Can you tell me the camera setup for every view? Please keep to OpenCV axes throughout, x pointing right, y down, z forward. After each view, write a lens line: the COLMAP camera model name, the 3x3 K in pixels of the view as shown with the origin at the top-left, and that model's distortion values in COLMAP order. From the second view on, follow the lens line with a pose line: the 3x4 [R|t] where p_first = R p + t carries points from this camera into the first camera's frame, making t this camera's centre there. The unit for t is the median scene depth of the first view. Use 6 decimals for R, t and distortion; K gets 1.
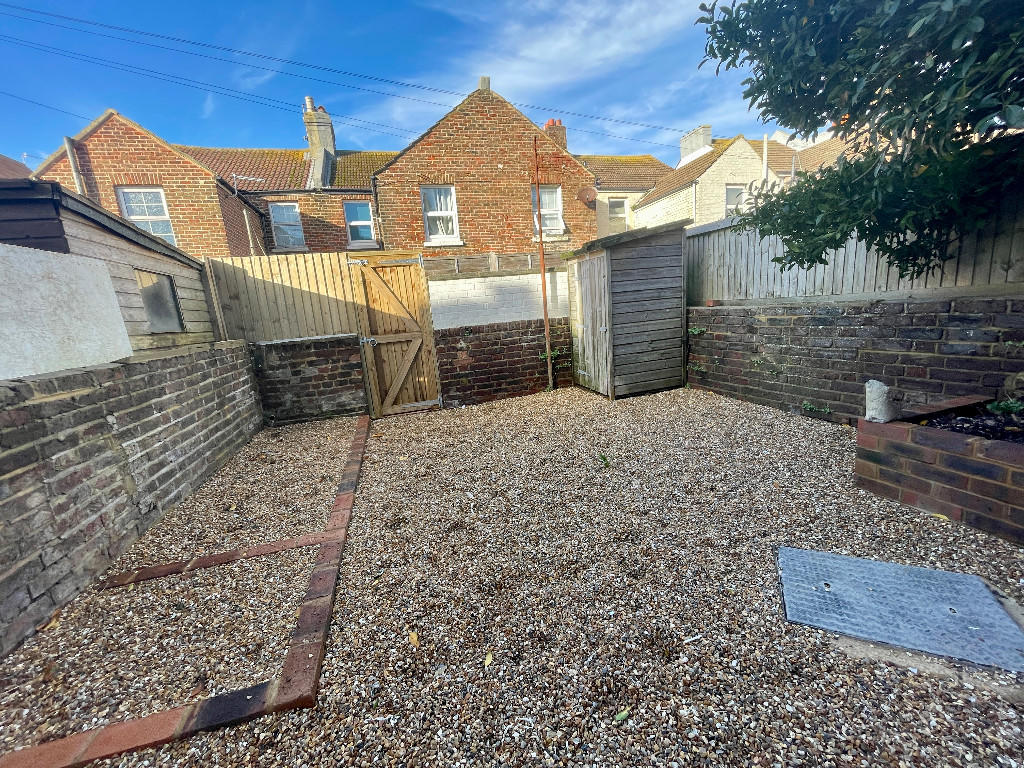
lens RADIAL K [[414.8, 0, 509.6], [0, 414.8, 384.0], [0, 0, 1]] dist [-0.006952, 0.000338]
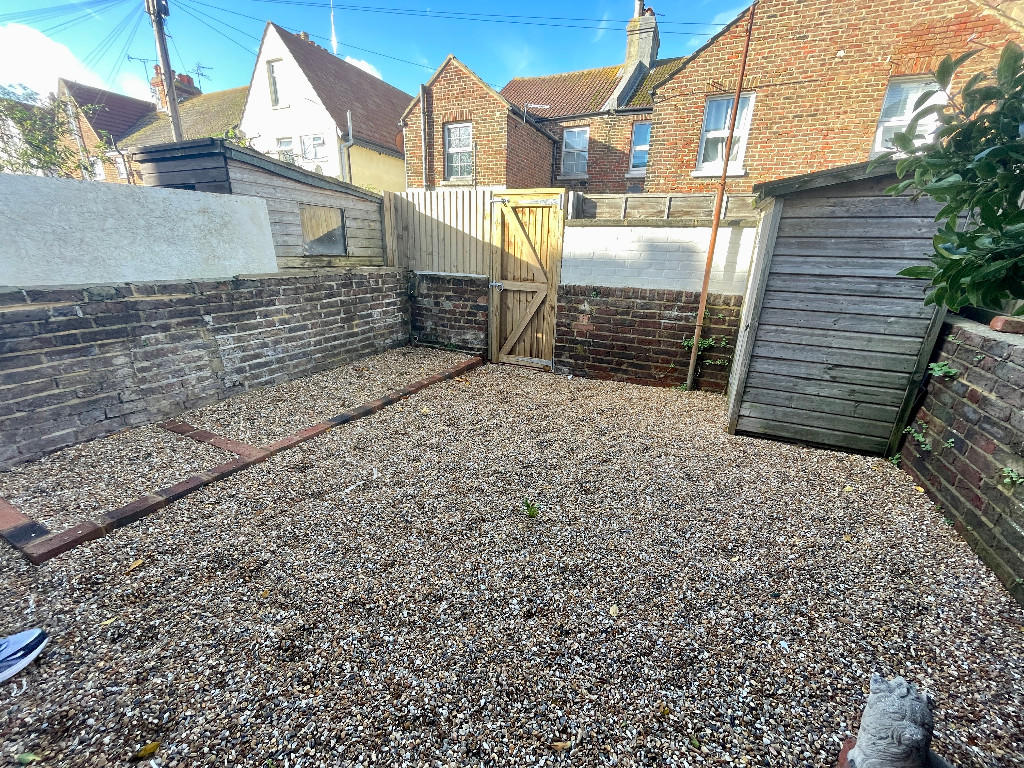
lens RADIAL K [[414.8, 0, 510.5], [0, 414.8, 384.1], [0, 0, 1]] dist [-0.006952, 0.000338]
pose [[0.745825, 0.304324, -0.592564, 0.348053], [-0.208179, 0.951473, 0.226628, -0.112472], [0.632777, -0.045665, 0.772986, 0.253683]]
